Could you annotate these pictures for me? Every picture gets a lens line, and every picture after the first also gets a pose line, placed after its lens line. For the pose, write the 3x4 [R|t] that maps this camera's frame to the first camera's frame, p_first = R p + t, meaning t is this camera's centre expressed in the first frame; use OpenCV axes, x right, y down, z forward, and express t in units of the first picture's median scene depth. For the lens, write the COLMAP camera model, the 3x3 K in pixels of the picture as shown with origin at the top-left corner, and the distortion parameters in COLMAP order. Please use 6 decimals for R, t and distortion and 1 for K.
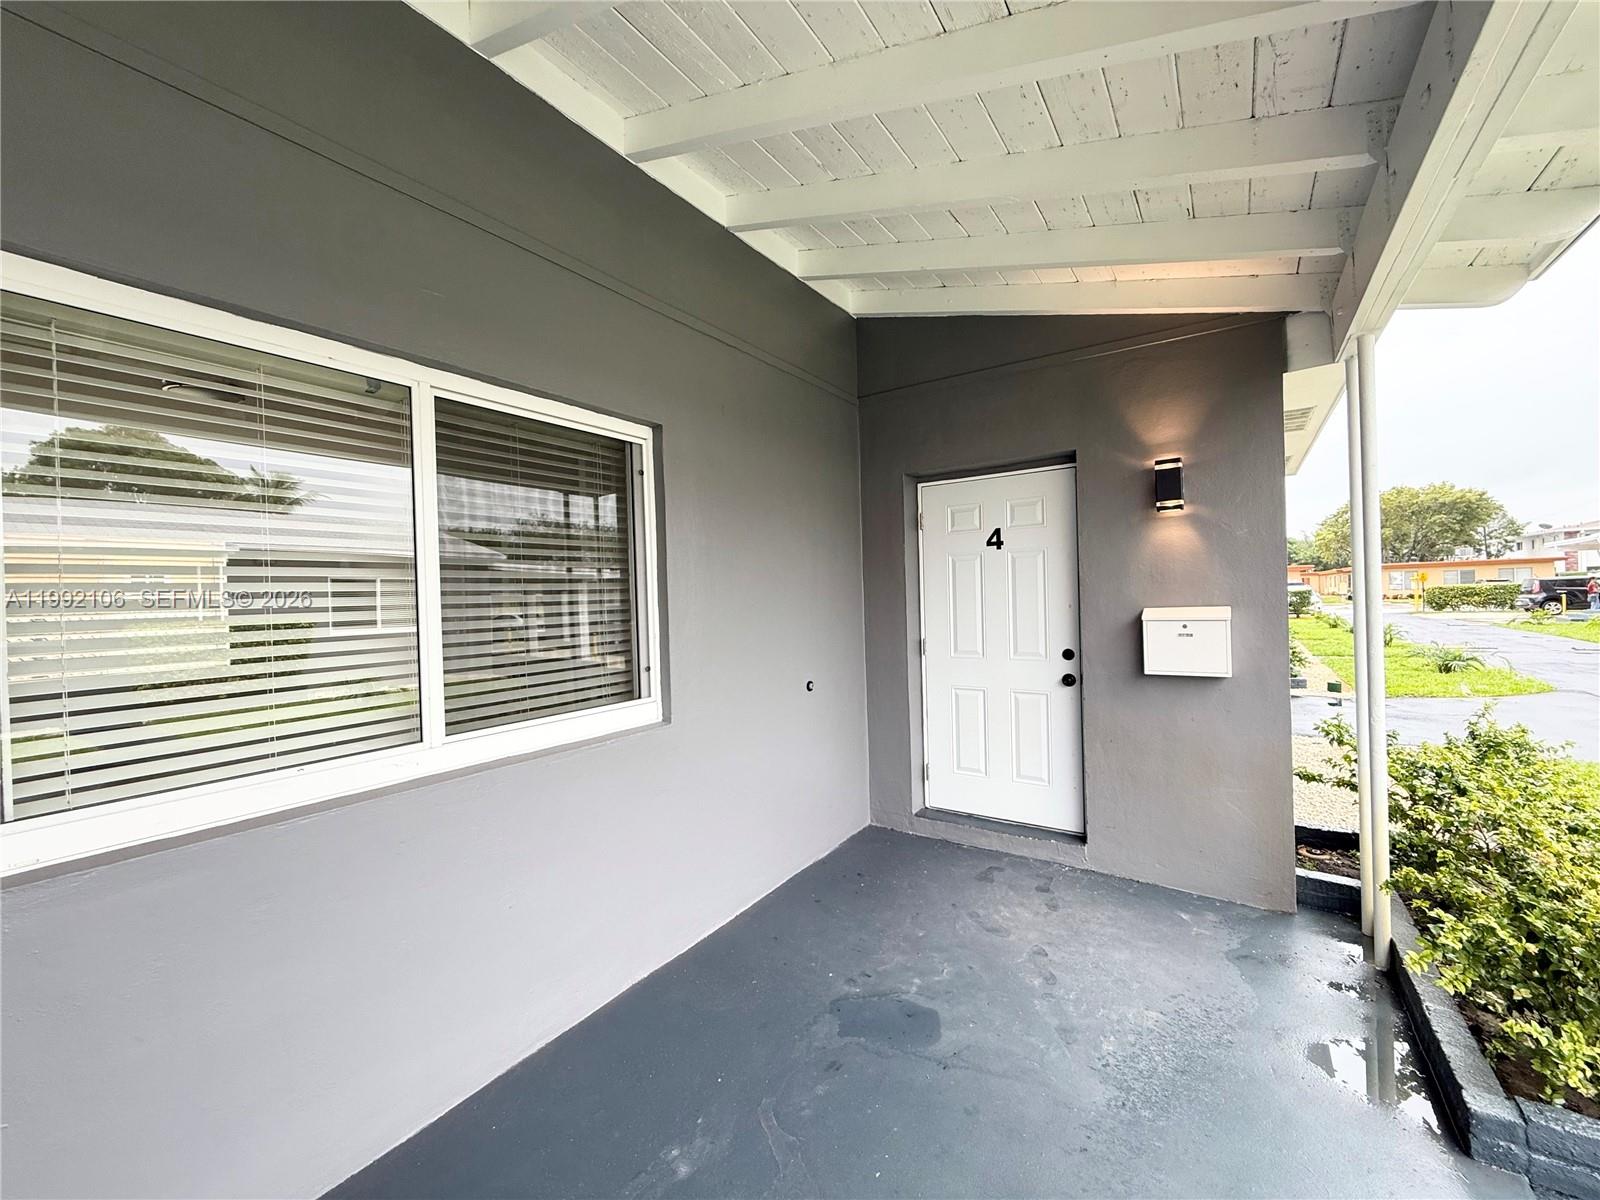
lens RADIAL K [[640.0, 0, 798.4], [0, 640.0, 600.3], [0, 0, 1]] dist [0.003365, -0.001409]
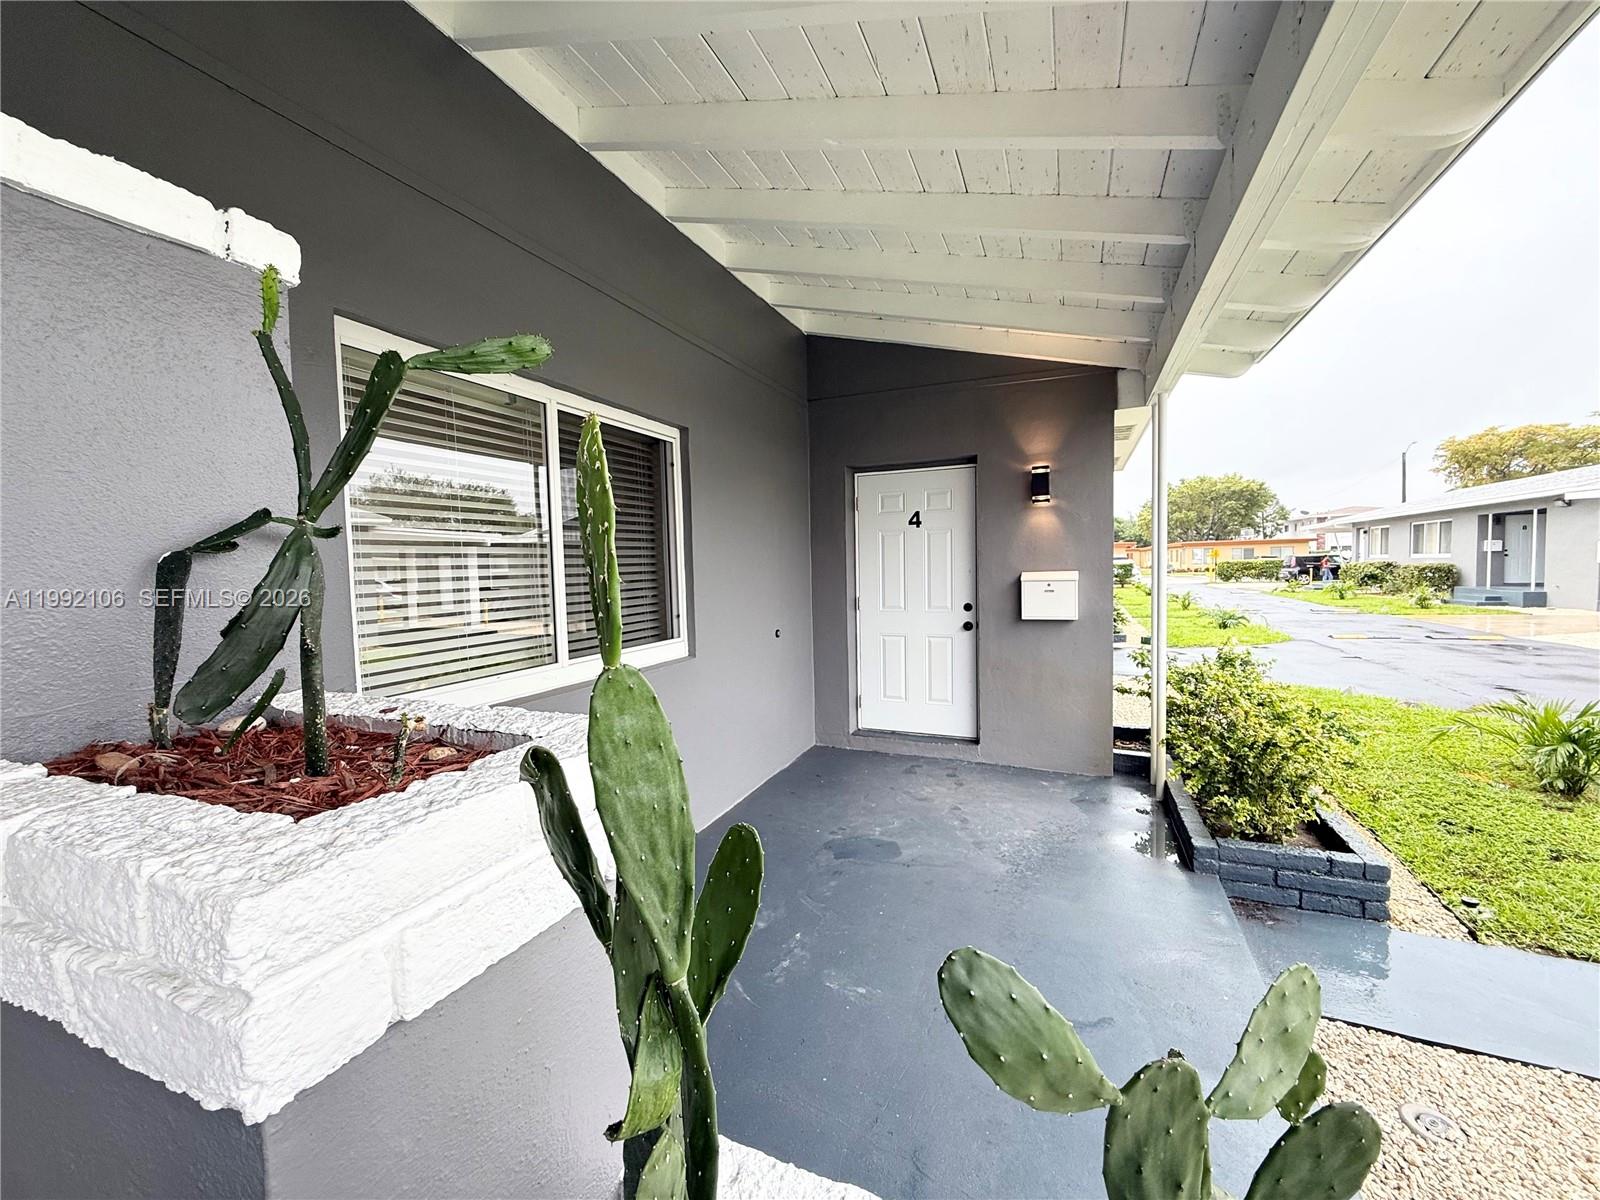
lens RADIAL K [[640.0, 0, 798.9], [0, 640.0, 597.6], [0, 0, 1]] dist [0.003365, -0.001409]
pose [[0.981280, -0.002222, 0.192574, -0.216084], [-0.005960, 0.999104, 0.041897, 0.011755], [-0.192495, -0.042260, 0.980388, -0.289462]]
